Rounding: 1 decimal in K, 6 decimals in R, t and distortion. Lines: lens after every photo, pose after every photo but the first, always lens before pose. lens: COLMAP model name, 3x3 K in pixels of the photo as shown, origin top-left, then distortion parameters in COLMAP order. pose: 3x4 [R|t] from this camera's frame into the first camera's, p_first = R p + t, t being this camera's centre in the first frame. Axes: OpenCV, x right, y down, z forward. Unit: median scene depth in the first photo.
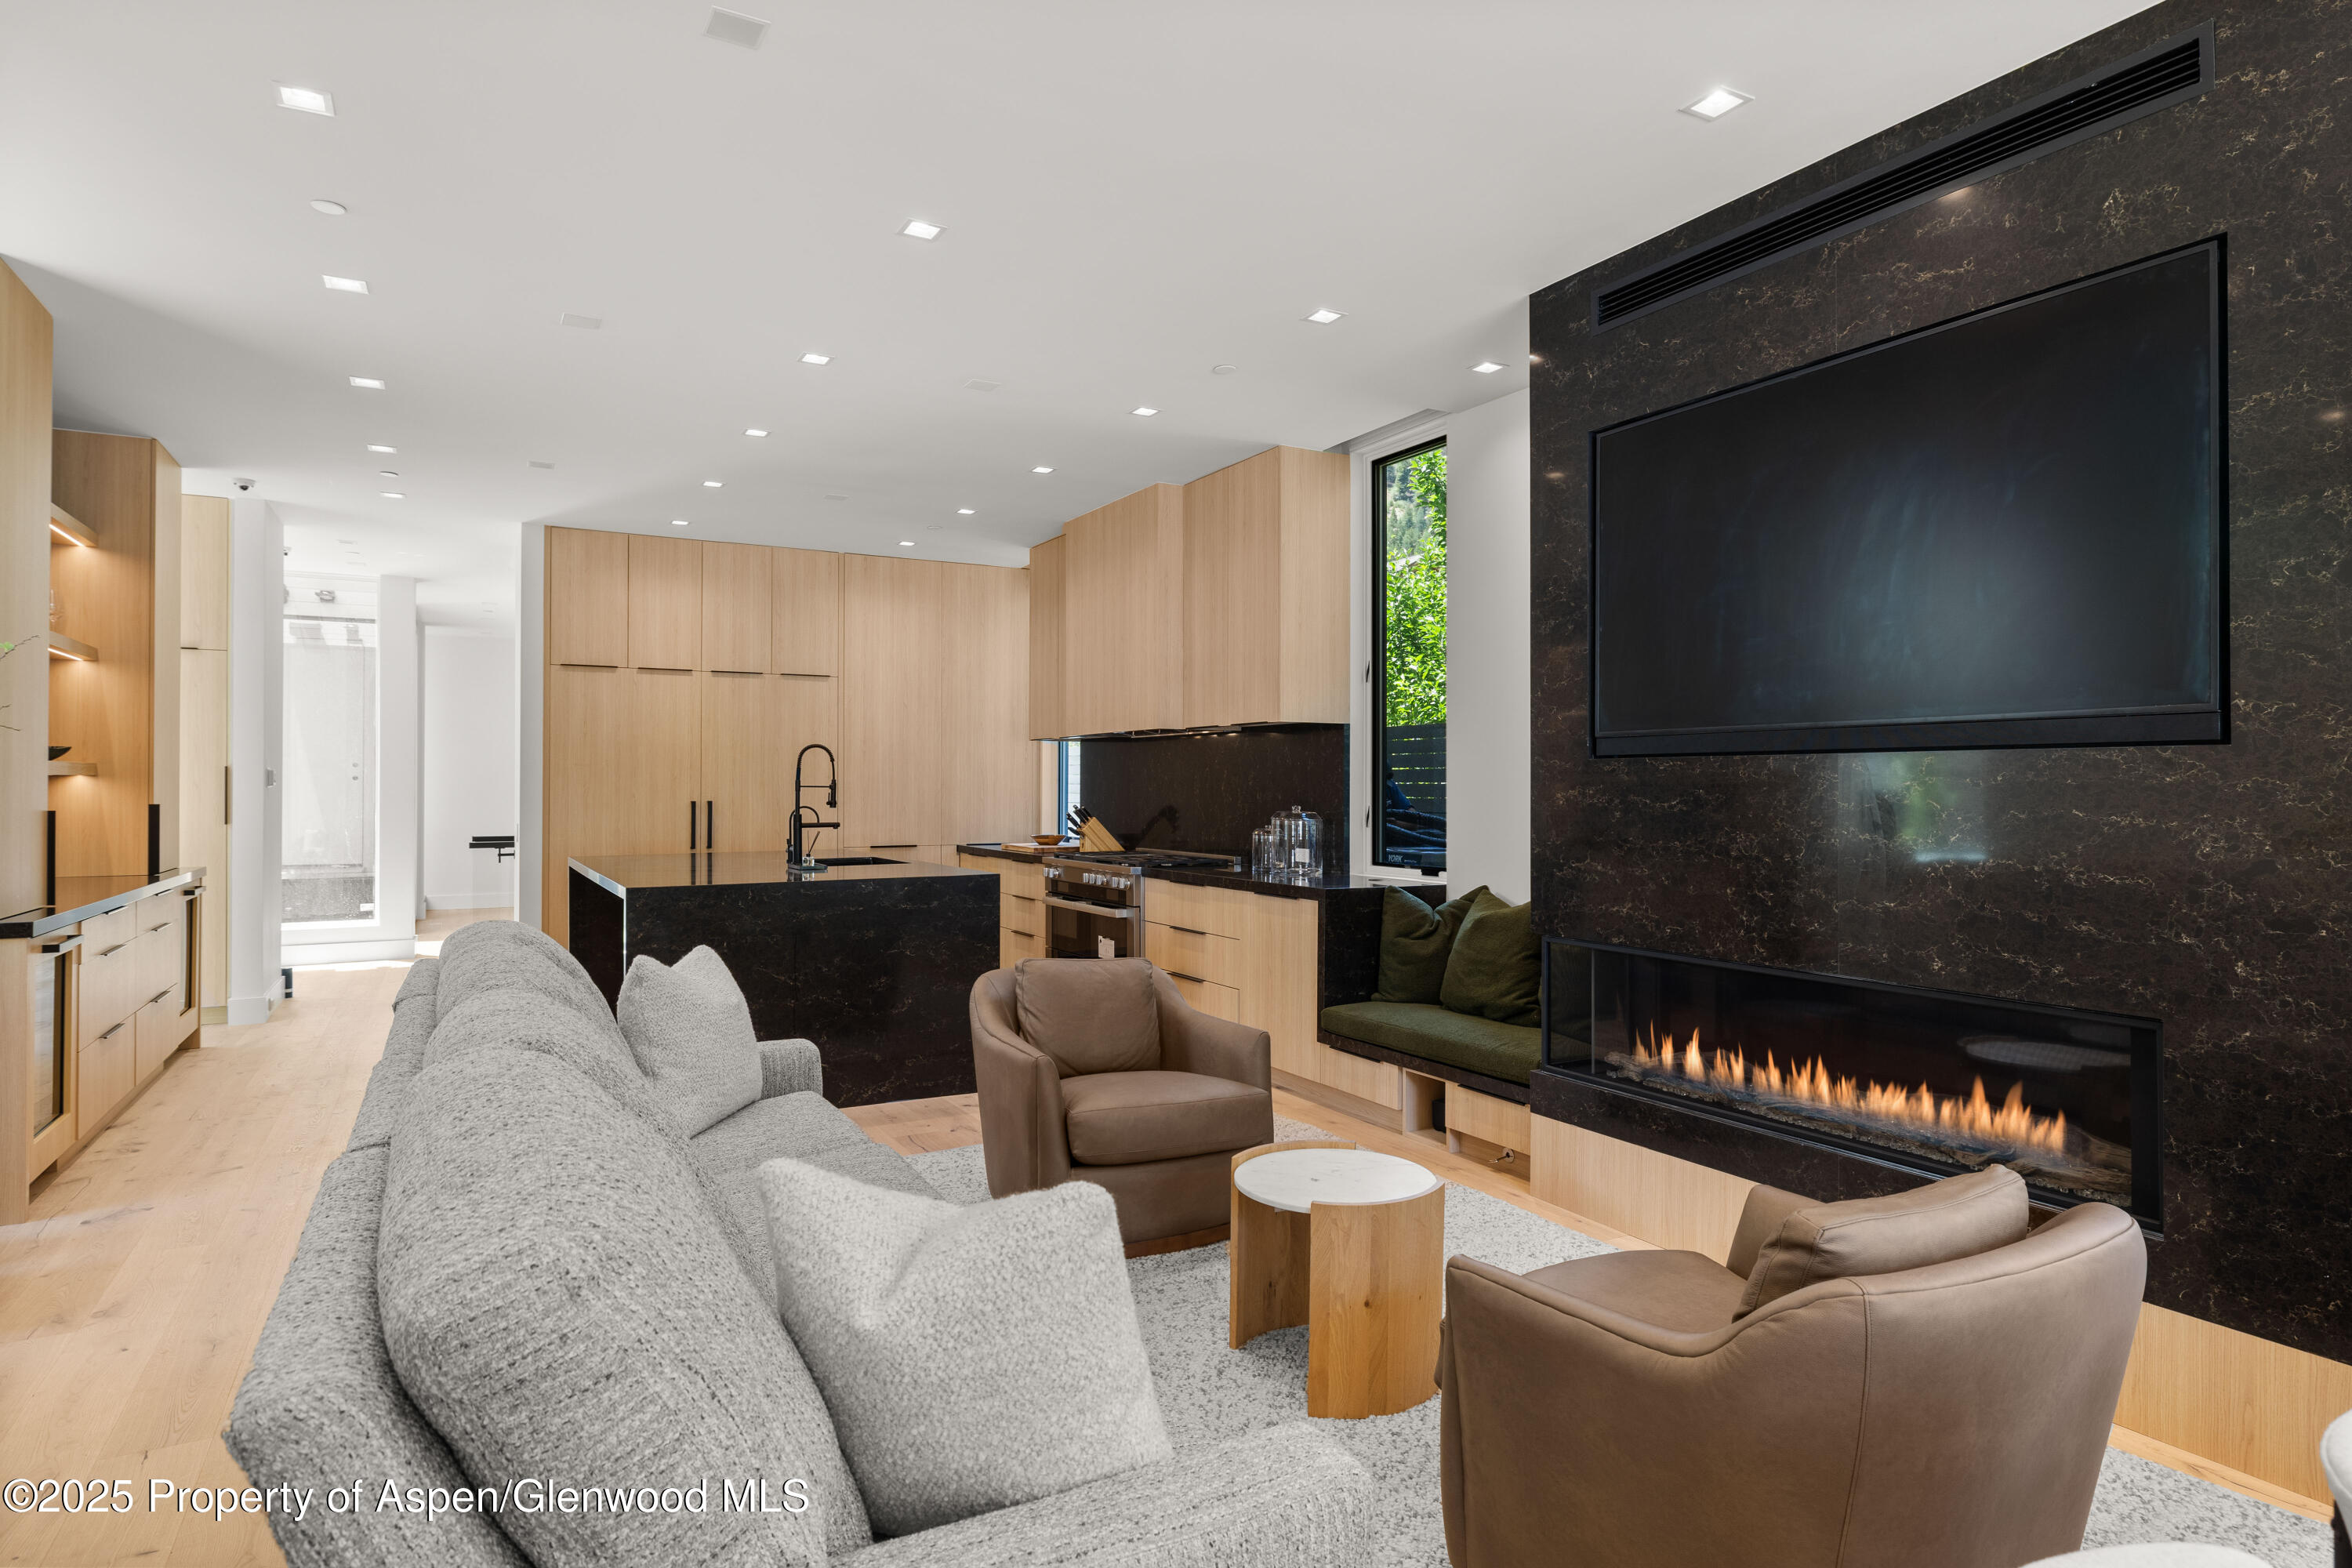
lens RADIAL K [[1310.0, 0, 1197.8], [0, 1310.0, 781.7], [0, 0, 1]] dist [-0.000177, -0.001438]
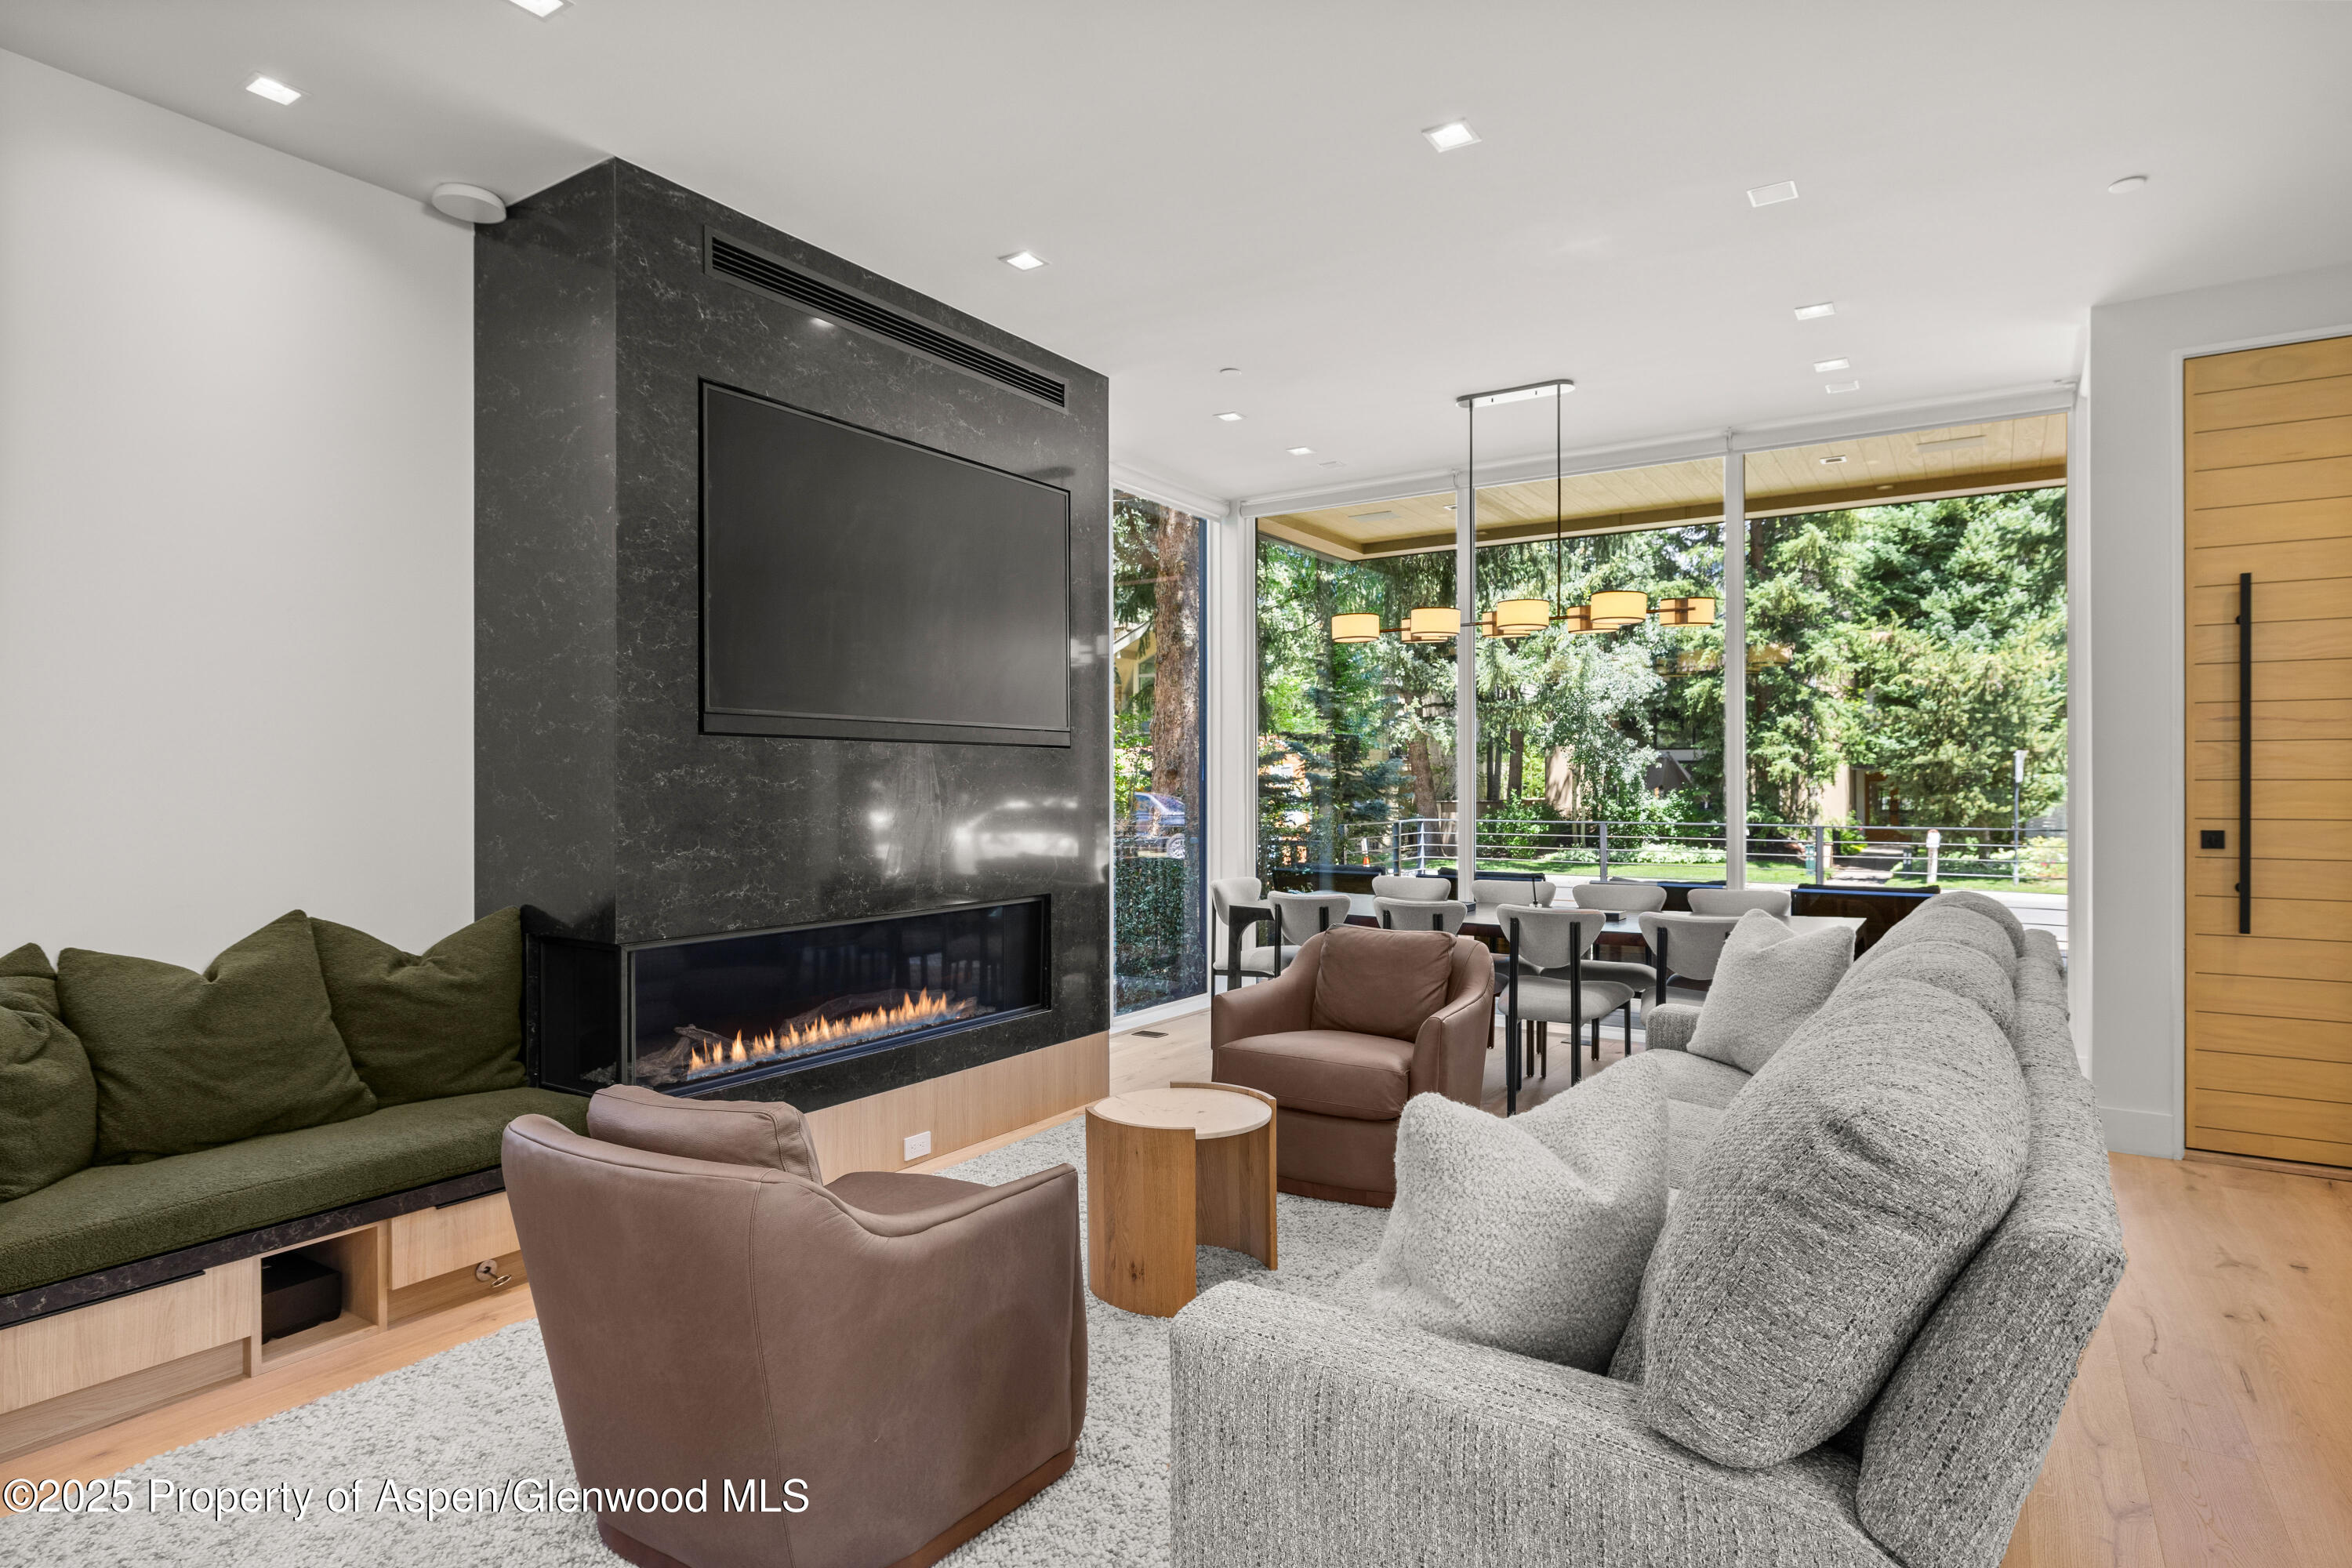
lens RADIAL K [[1253.0, 0, 1176.0], [0, 1253.0, 784.0], [0, 0, 1]] dist [-0.001568, 0.000033]
pose [[-0.457876, -0.000698, 0.889016, -0.428189], [-0.001404, 0.999999, 0.000062, 0.011052], [-0.889015, -0.001220, -0.457876, 0.755183]]
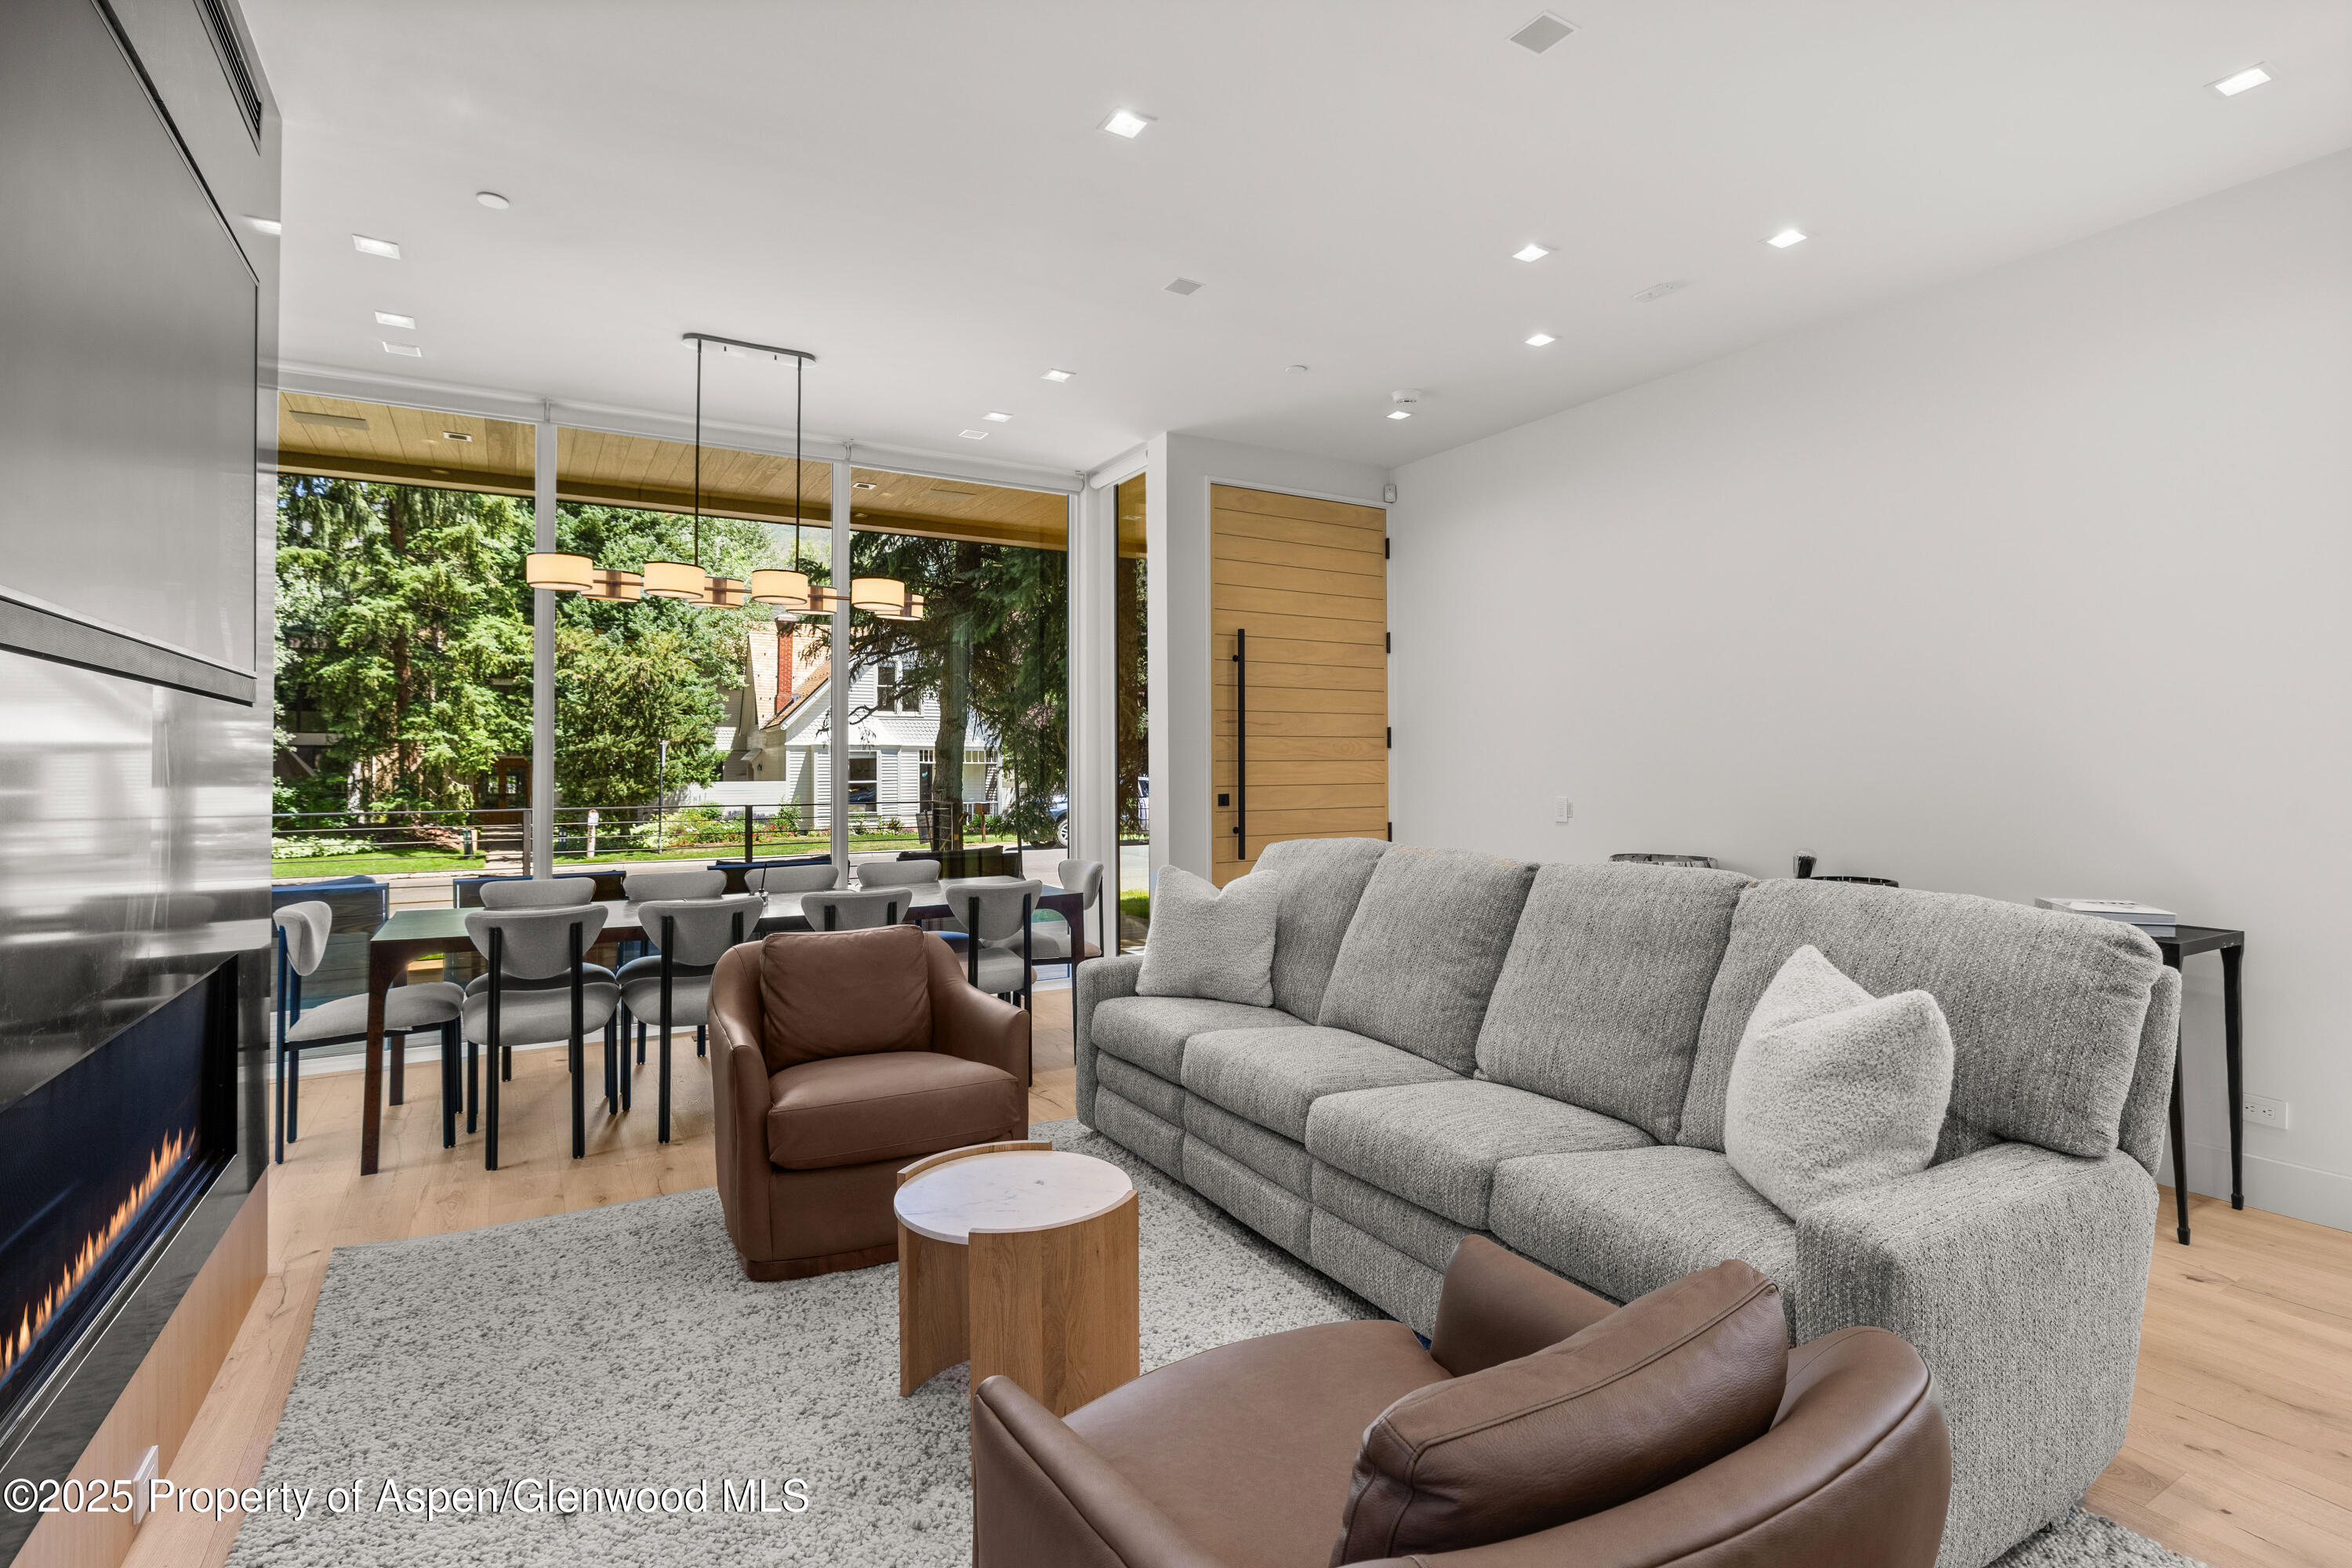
lens RADIAL K [[1137.3, 0, 1195.1], [0, 1137.3, 736.0], [0, 0, 1]] dist [-0.000444, -0.000163]
pose [[-0.999793, 0.003687, -0.020010, -0.022553], [0.004243, 0.999605, -0.027787, 0.013530], [0.019900, -0.027866, -0.999414, 0.894043]]
